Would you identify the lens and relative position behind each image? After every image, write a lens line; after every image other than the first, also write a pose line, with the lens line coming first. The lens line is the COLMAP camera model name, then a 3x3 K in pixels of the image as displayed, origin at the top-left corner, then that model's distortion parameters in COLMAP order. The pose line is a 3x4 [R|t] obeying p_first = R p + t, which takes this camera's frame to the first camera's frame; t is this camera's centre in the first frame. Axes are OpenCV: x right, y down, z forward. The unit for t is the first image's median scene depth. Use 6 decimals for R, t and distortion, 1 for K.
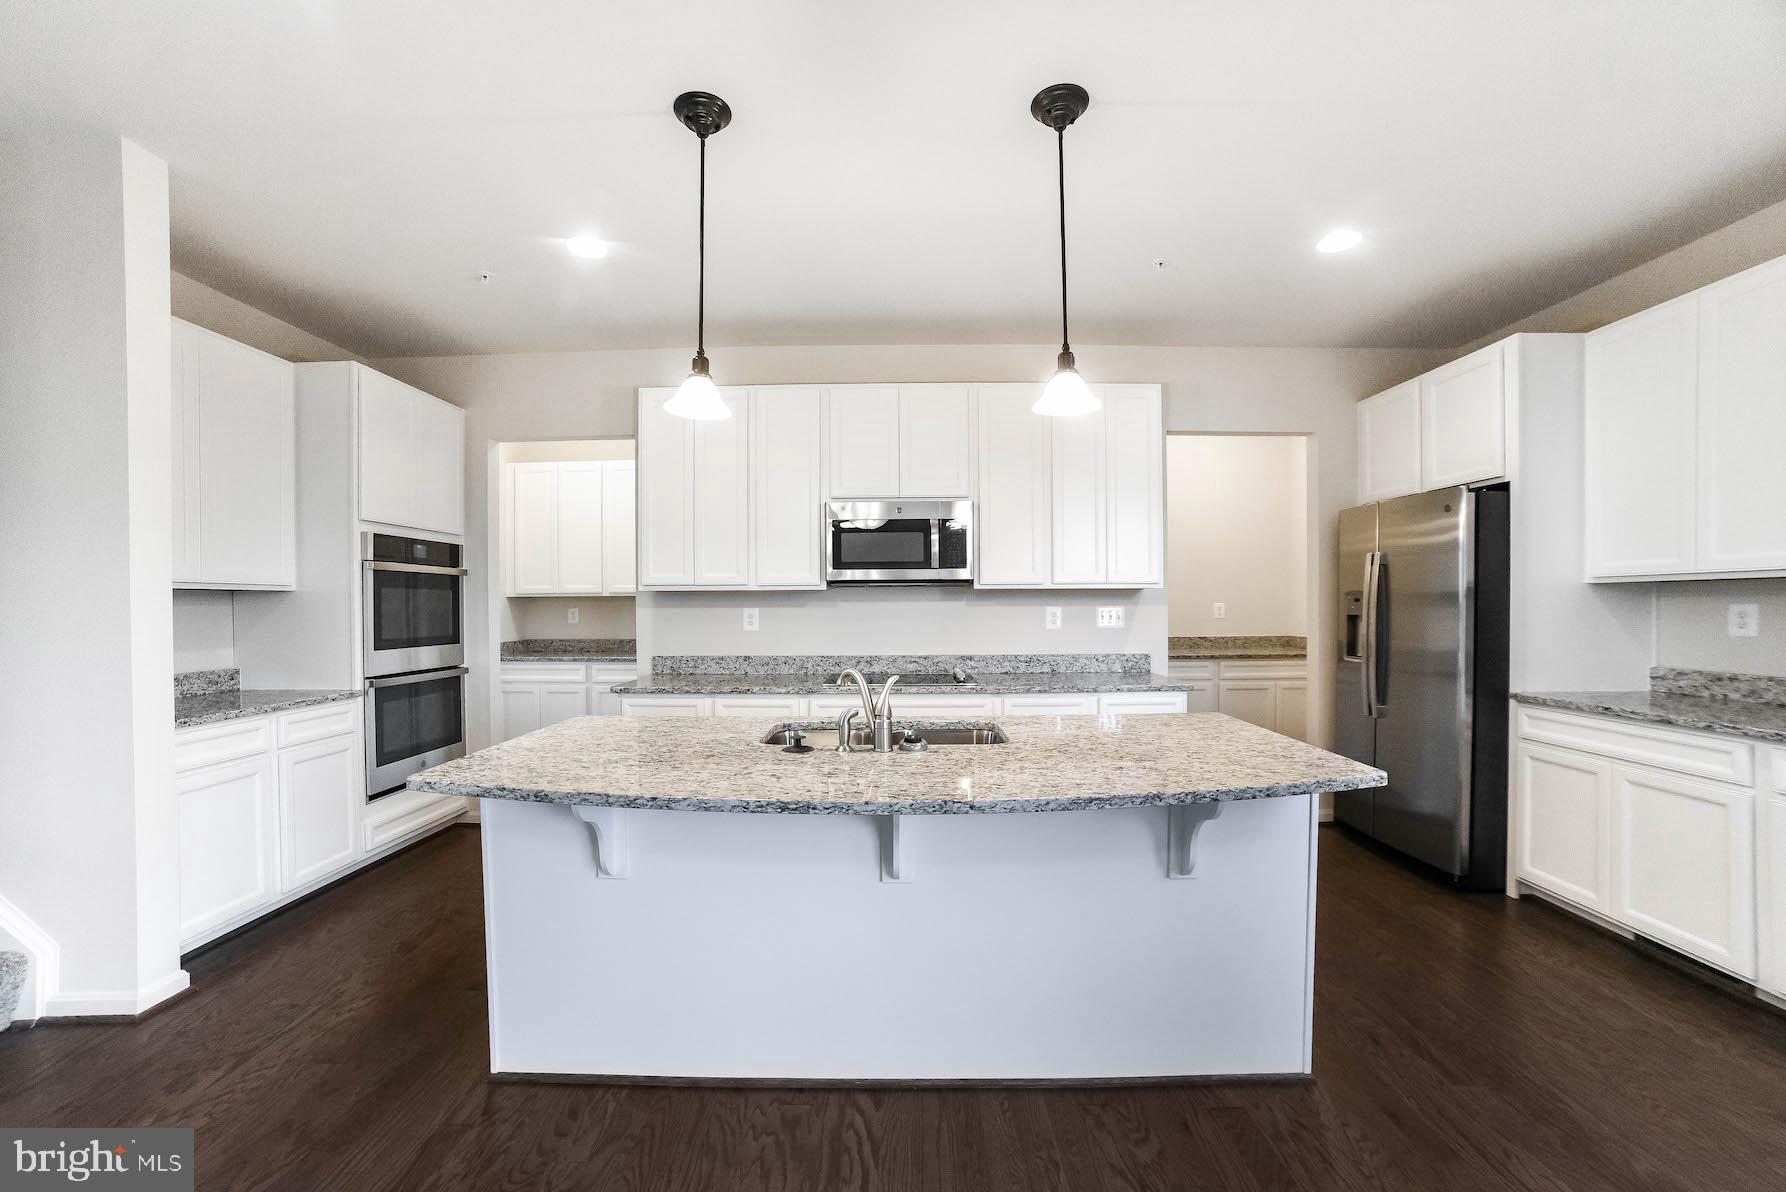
lens RADIAL K [[713.8, 0, 896.3], [0, 713.8, 609.0], [0, 0, 1]] dist [-0.095880, 0.041343]
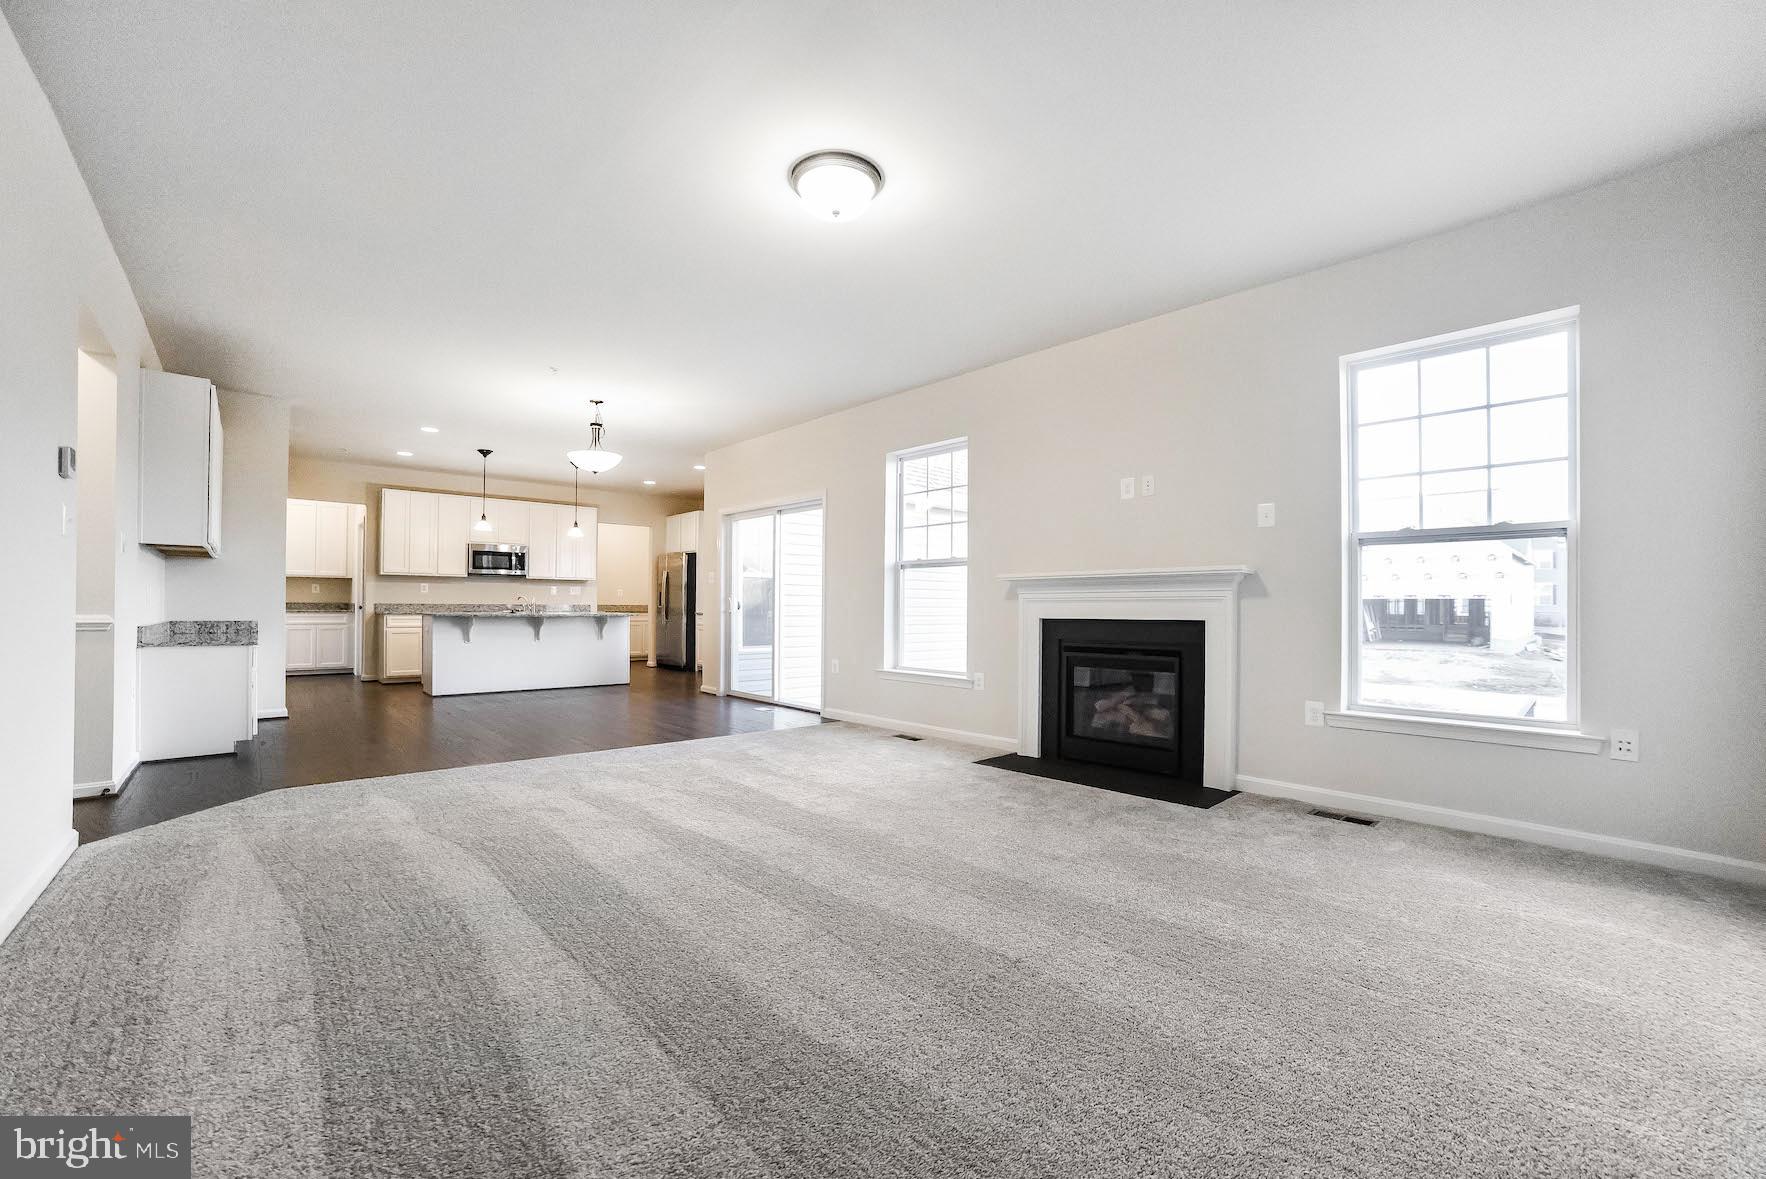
lens RADIAL K [[705.8, 0, 886.2], [0, 705.8, 602.4], [0, 0, 1]] dist [-0.095880, 0.041343]
pose [[0.718912, 0.013076, 0.694978, -0.746810], [-0.006475, 0.999906, -0.012115, 0.088505], [-0.695071, 0.004210, 0.718929, -1.884720]]
